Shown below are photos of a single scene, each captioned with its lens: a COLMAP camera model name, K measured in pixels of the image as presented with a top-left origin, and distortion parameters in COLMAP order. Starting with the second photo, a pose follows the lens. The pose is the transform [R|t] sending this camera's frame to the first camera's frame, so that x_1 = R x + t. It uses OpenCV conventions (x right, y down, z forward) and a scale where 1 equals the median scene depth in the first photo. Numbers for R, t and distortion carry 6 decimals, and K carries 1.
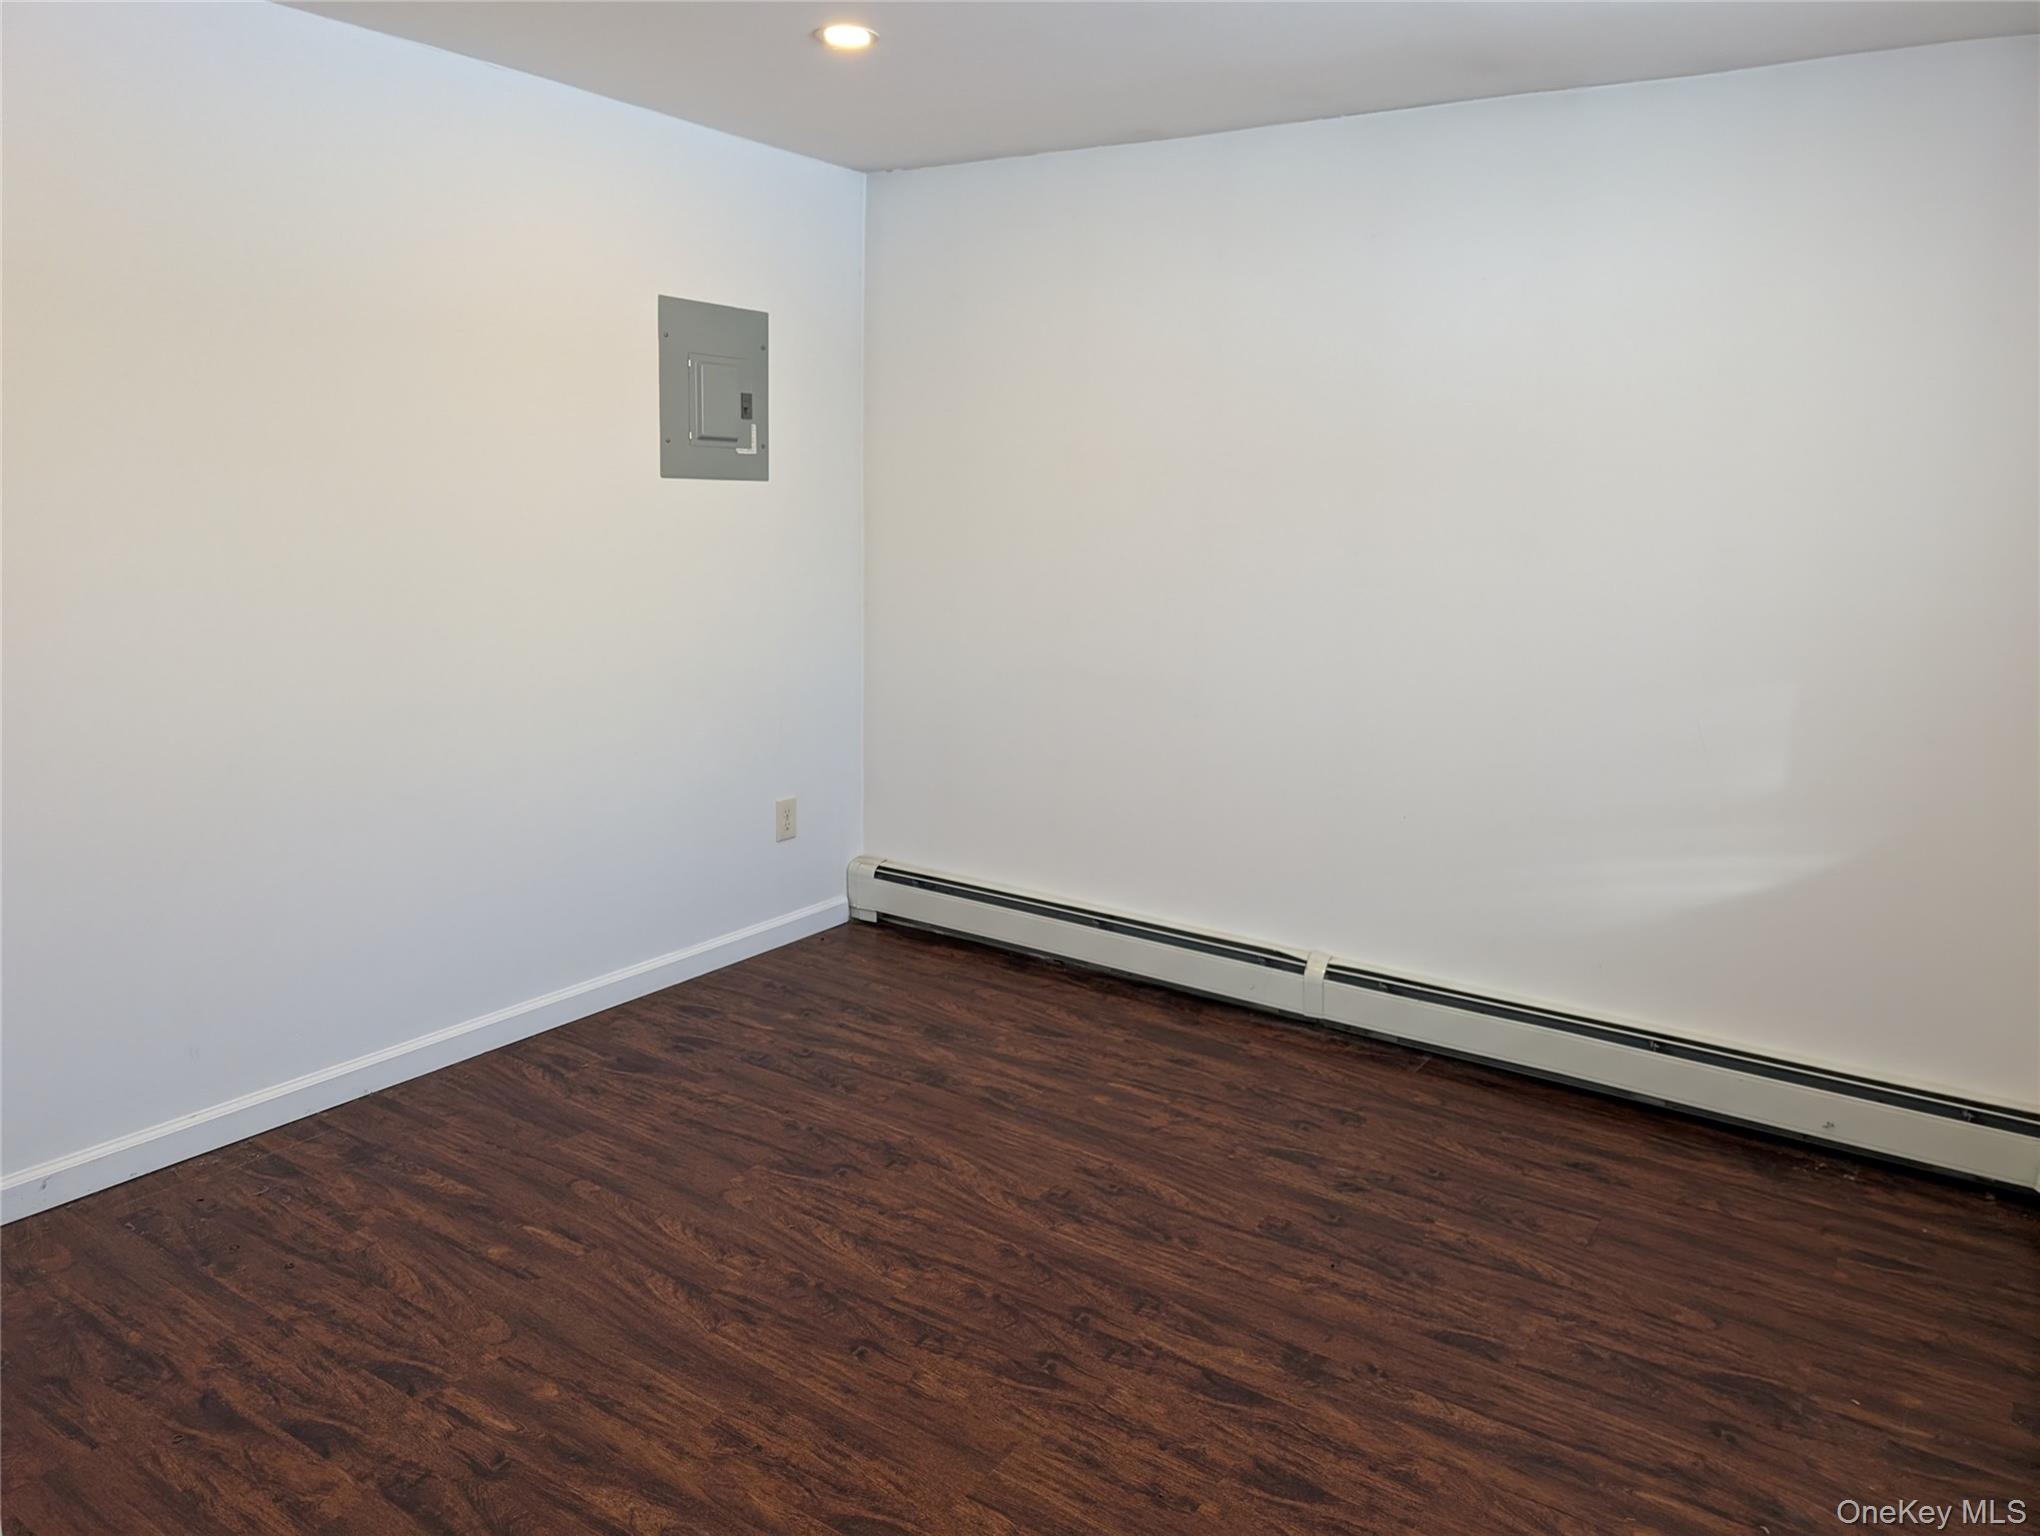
lens RADIAL K [[1471.5, 0, 1004.2], [0, 1471.5, 765.2], [0, 0, 1]] dist [0.016744, -0.008740]
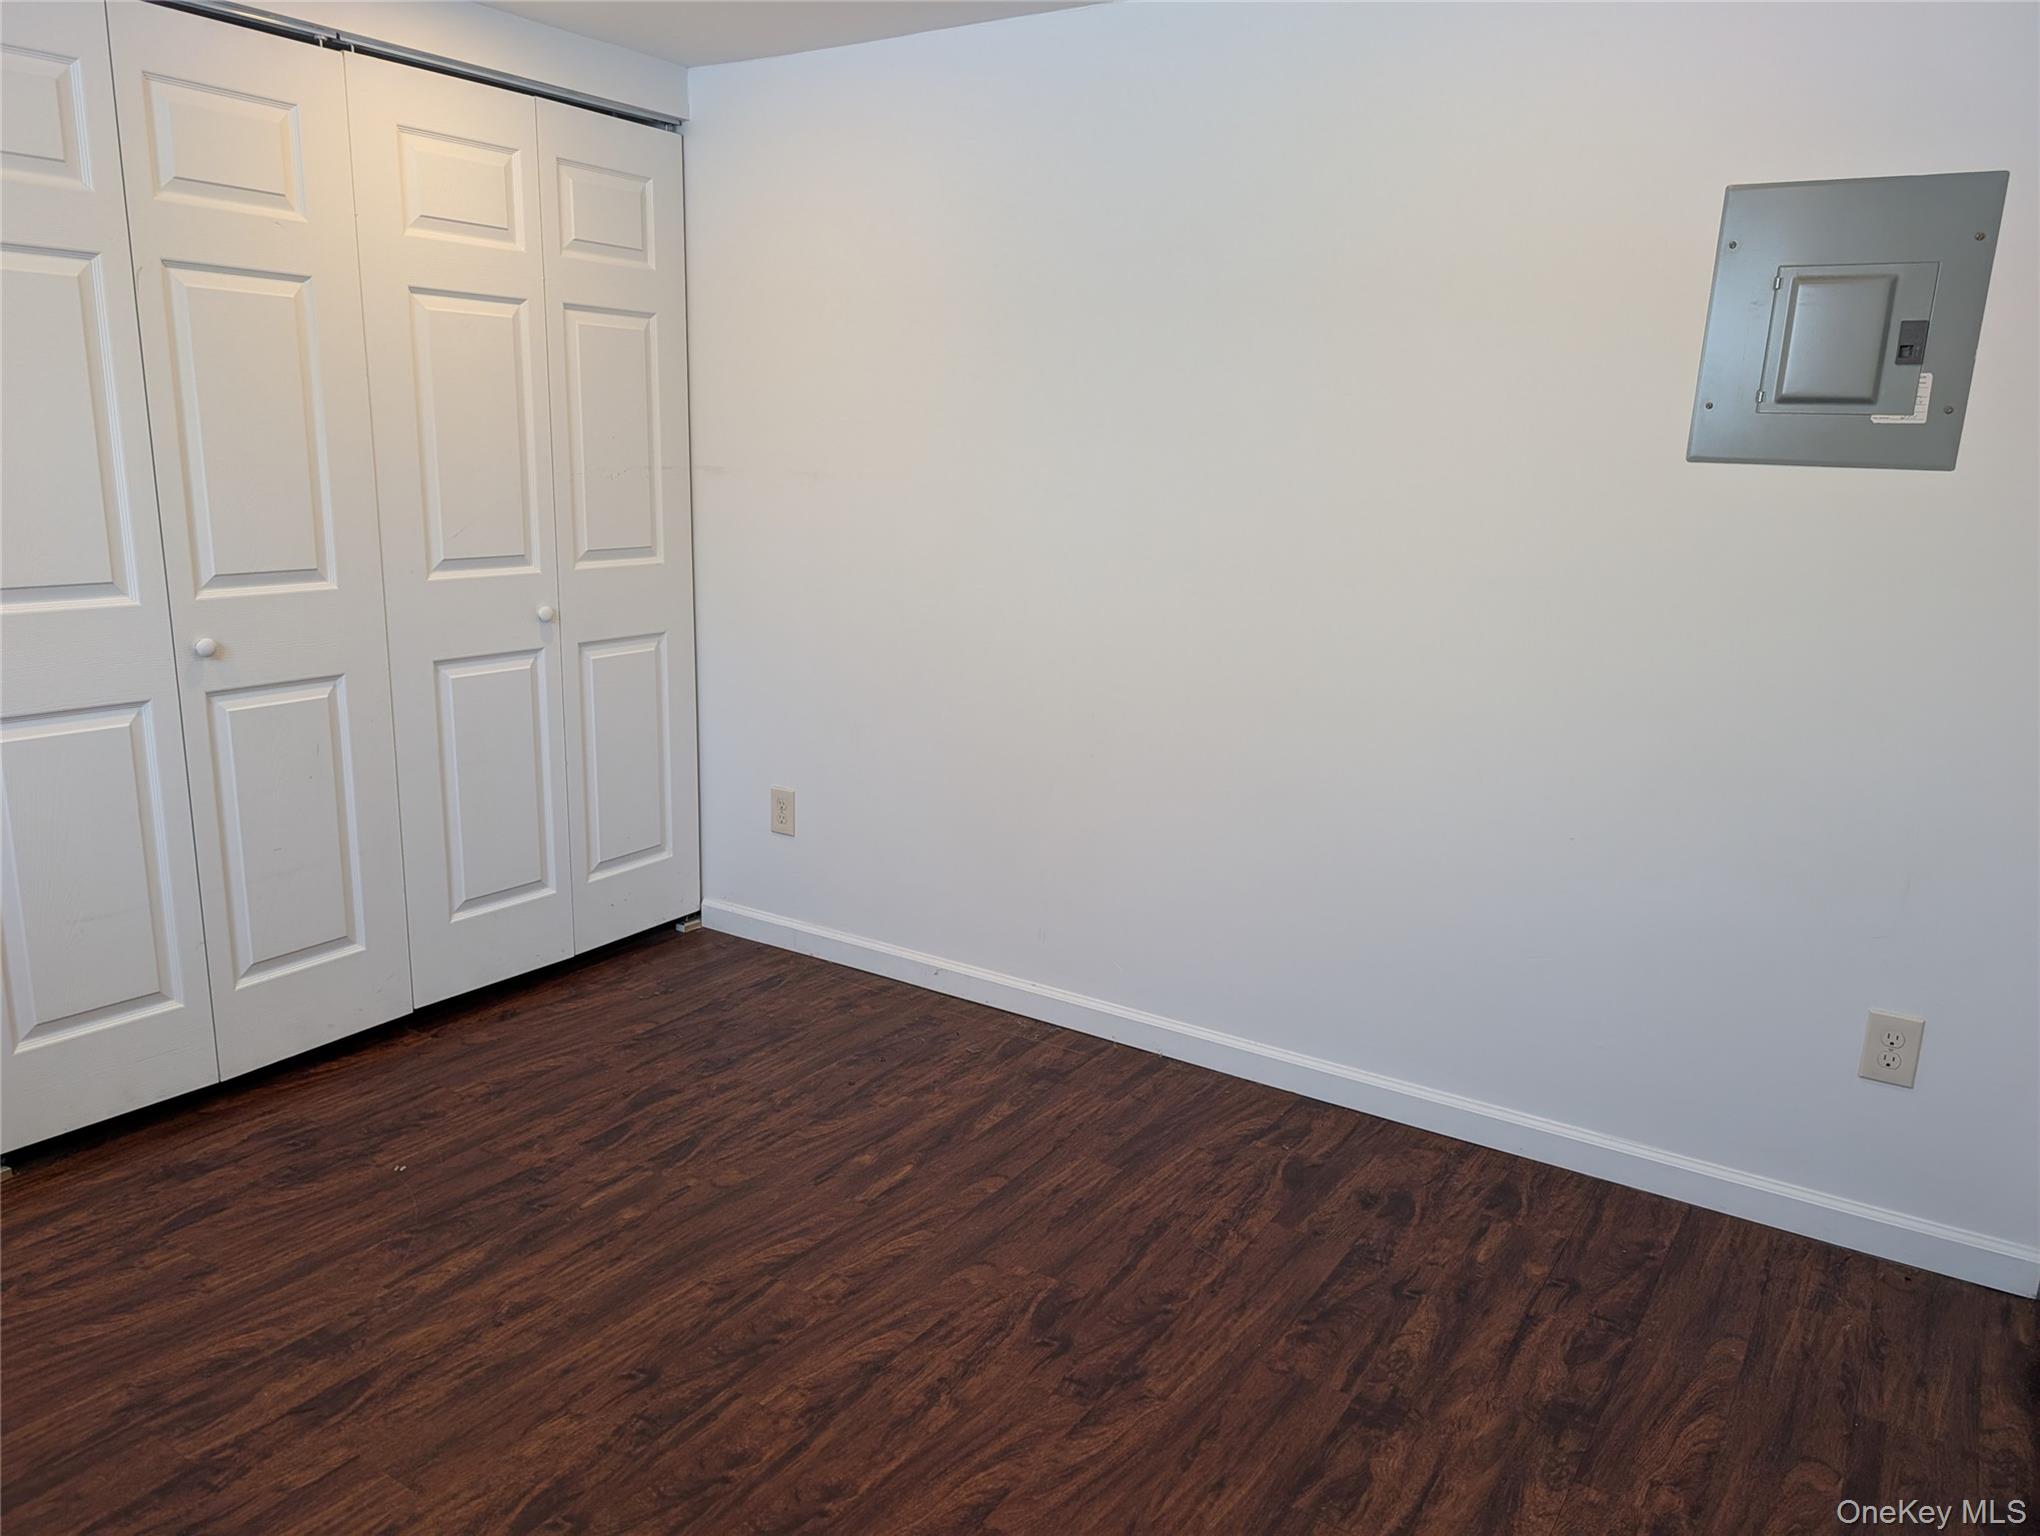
lens RADIAL K [[1462.0, 0, 998.5], [0, 1462.0, 776.8], [0, 0, 1]] dist [0.035265, -0.029749]
pose [[0.010694, 0.204328, -0.978844, 0.618913], [-0.217085, 0.956028, 0.197194, -0.163604], [0.976094, 0.210383, 0.054580, 0.924381]]
